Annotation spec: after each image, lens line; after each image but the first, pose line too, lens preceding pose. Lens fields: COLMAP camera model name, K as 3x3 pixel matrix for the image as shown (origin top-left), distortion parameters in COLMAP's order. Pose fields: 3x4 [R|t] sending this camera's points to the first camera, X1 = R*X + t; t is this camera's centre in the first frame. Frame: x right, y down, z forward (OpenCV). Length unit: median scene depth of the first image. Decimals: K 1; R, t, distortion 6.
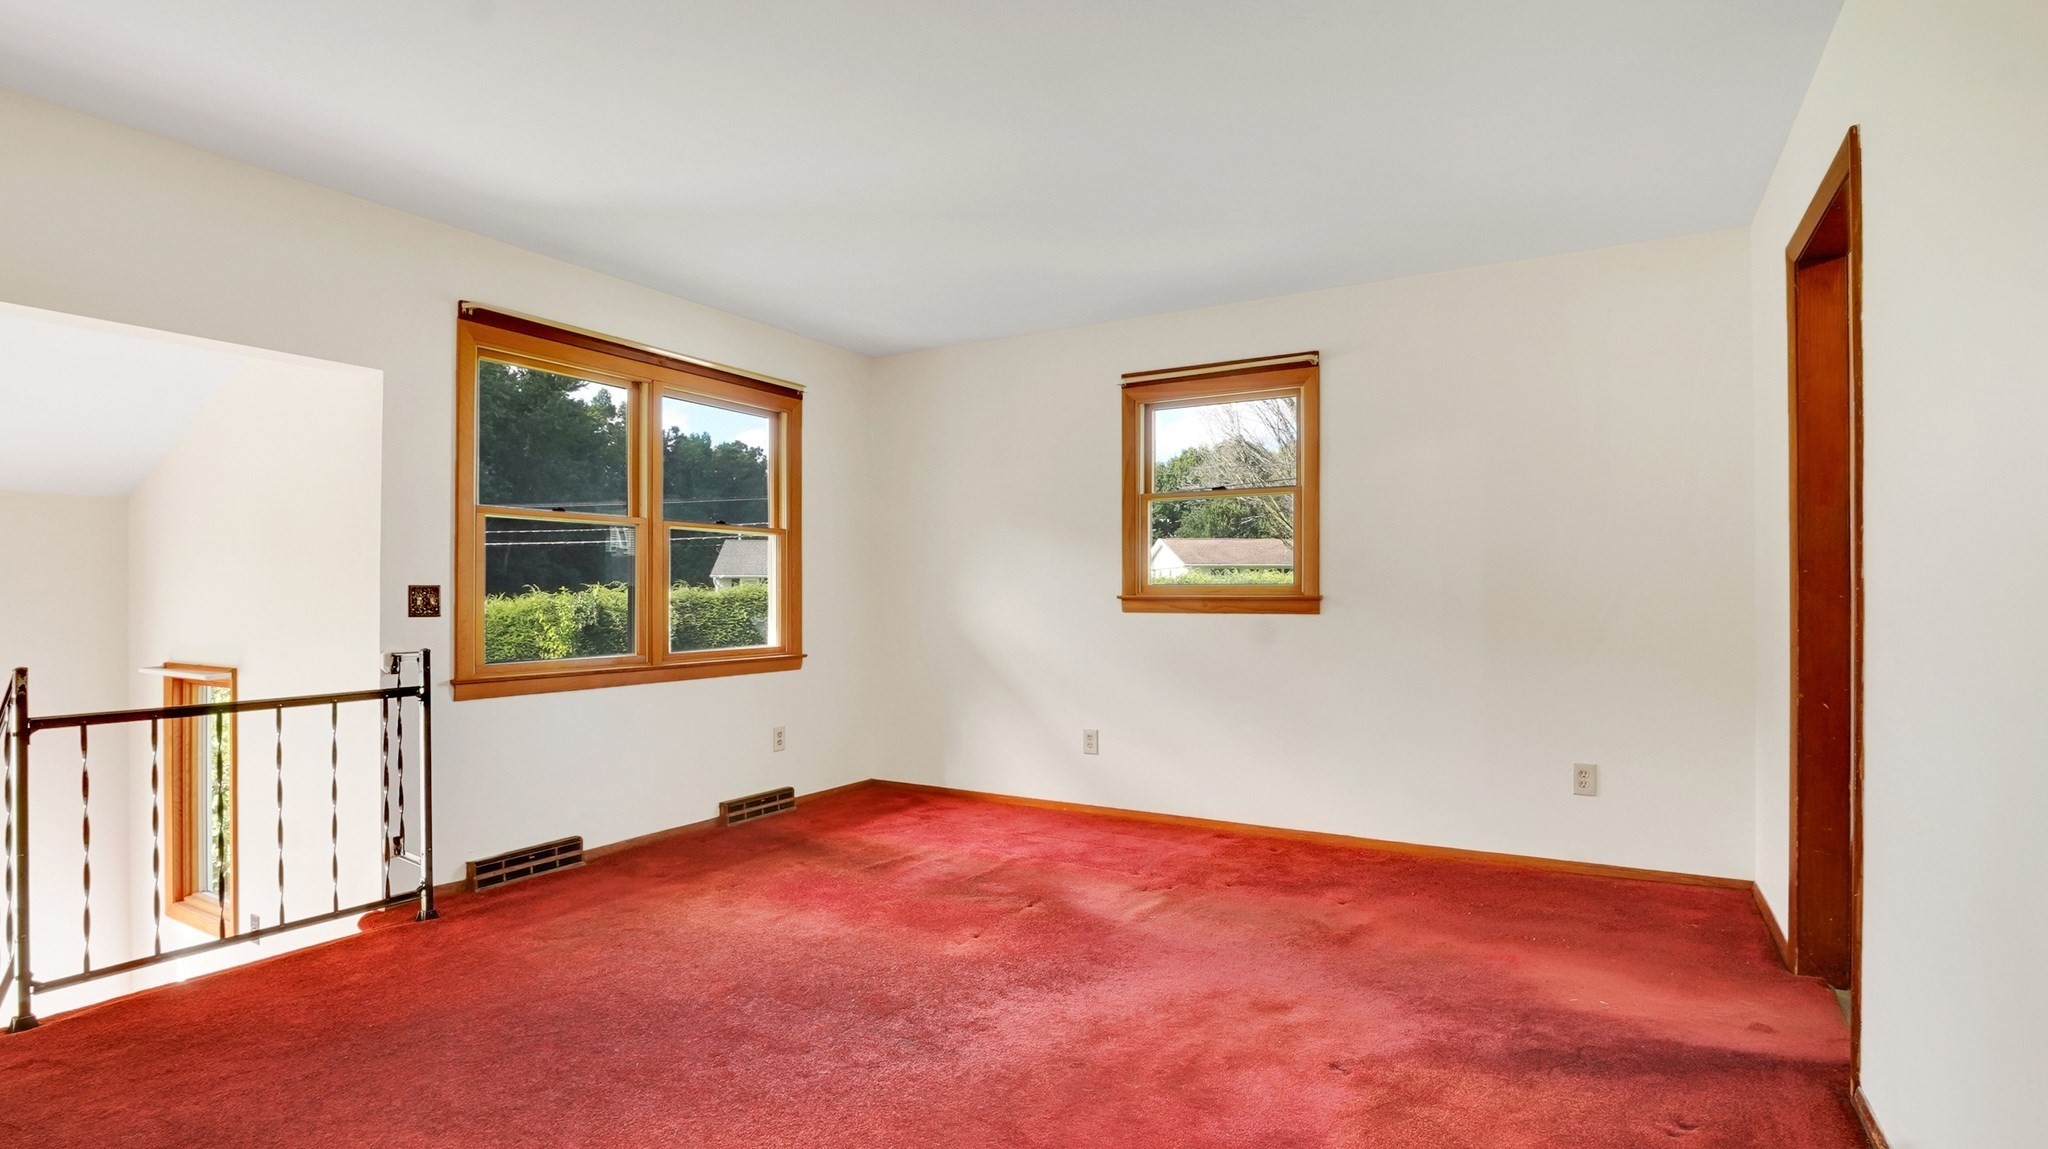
lens RADIAL K [[991.7, 0, 1028.8], [0, 991.7, 600.5], [0, 0, 1]] dist [-0.021592, 0.000289]
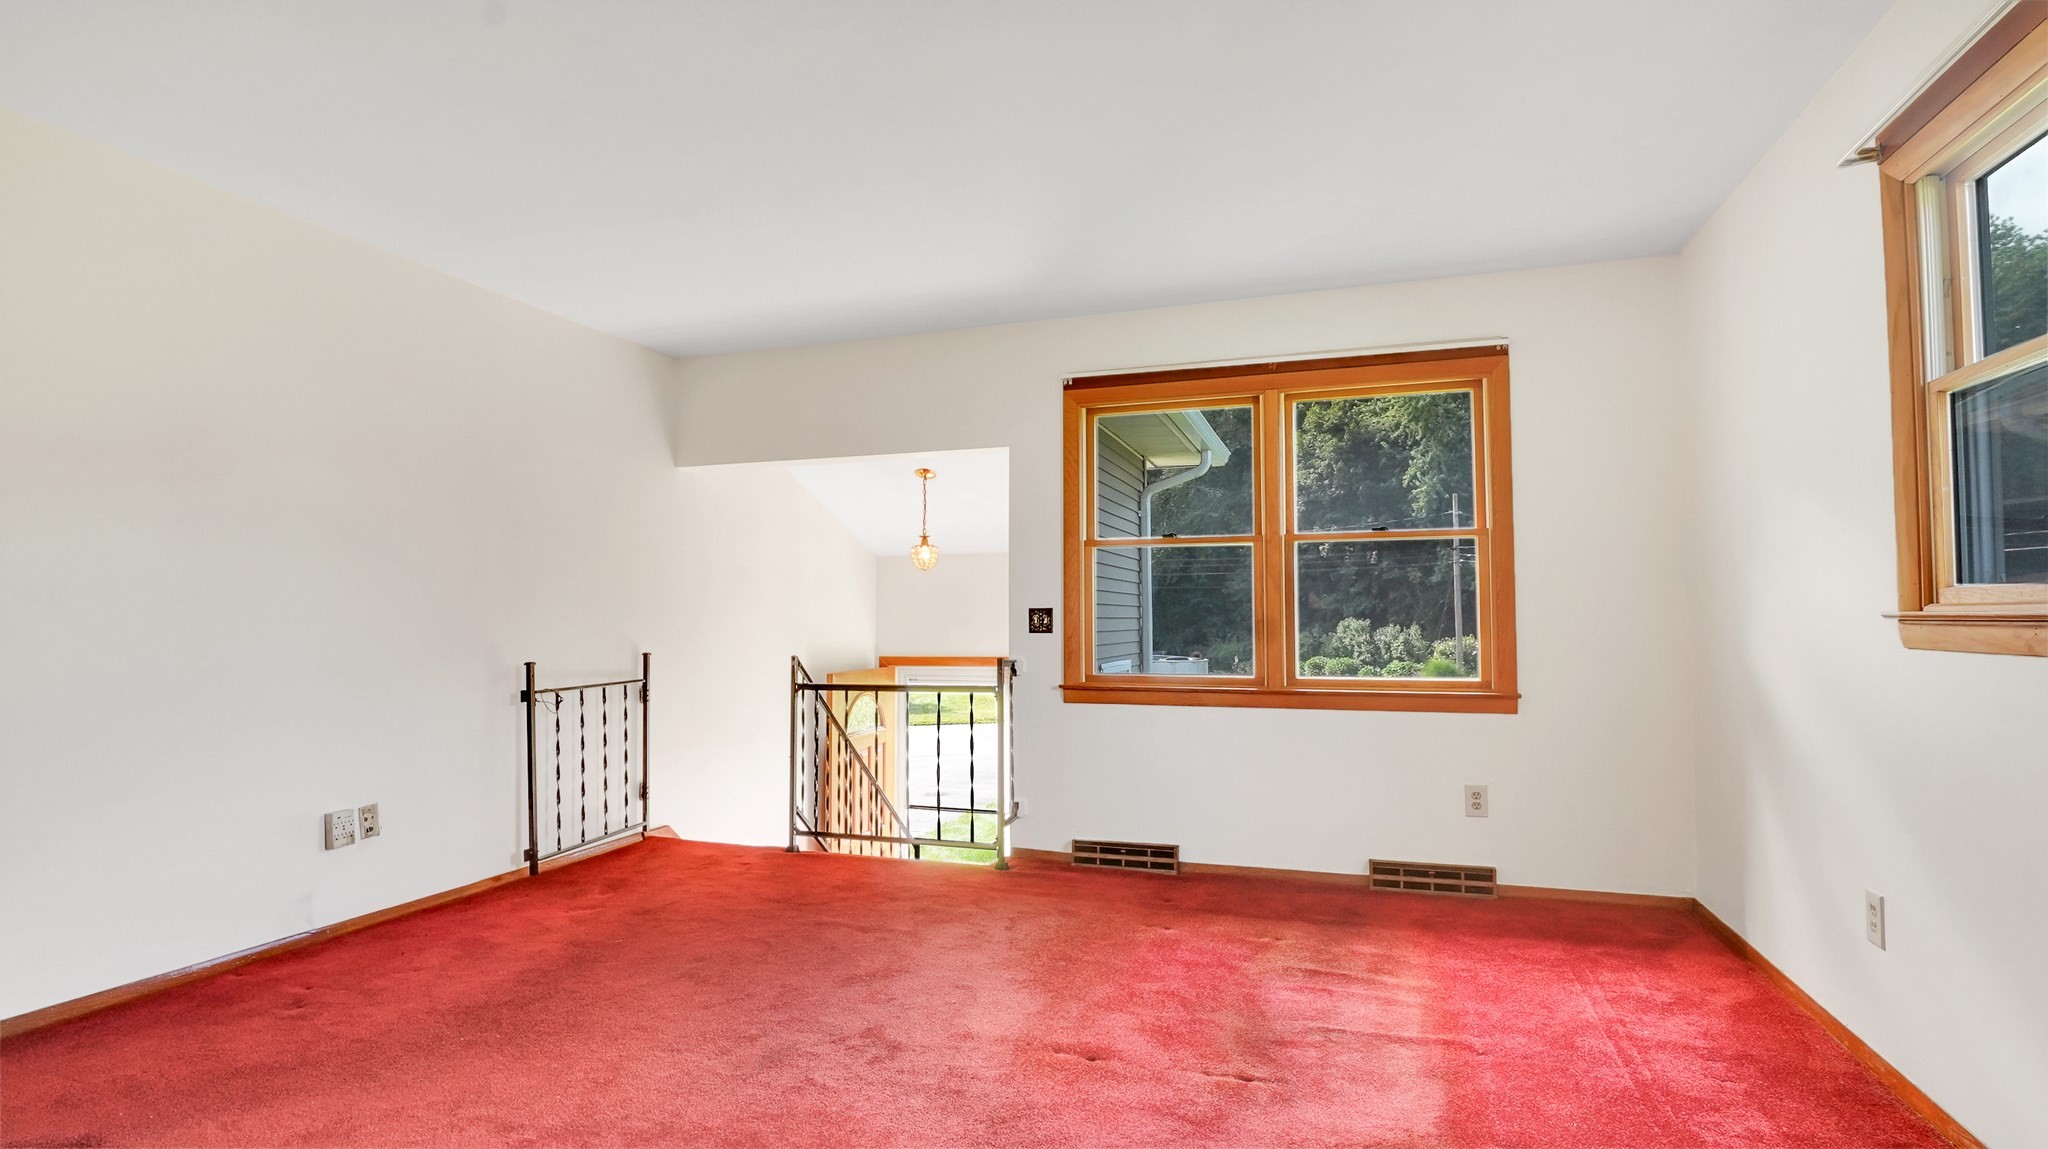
lens RADIAL K [[1022.7, 0, 989.7], [0, 1022.7, 569.7], [0, 0, 1]] dist [-0.000687, -0.000183]
pose [[0.198024, -0.038438, -0.979443, 0.639911], [-0.000581, 0.999226, -0.039331, -0.012472], [0.980197, 0.008358, 0.197848, 0.649766]]
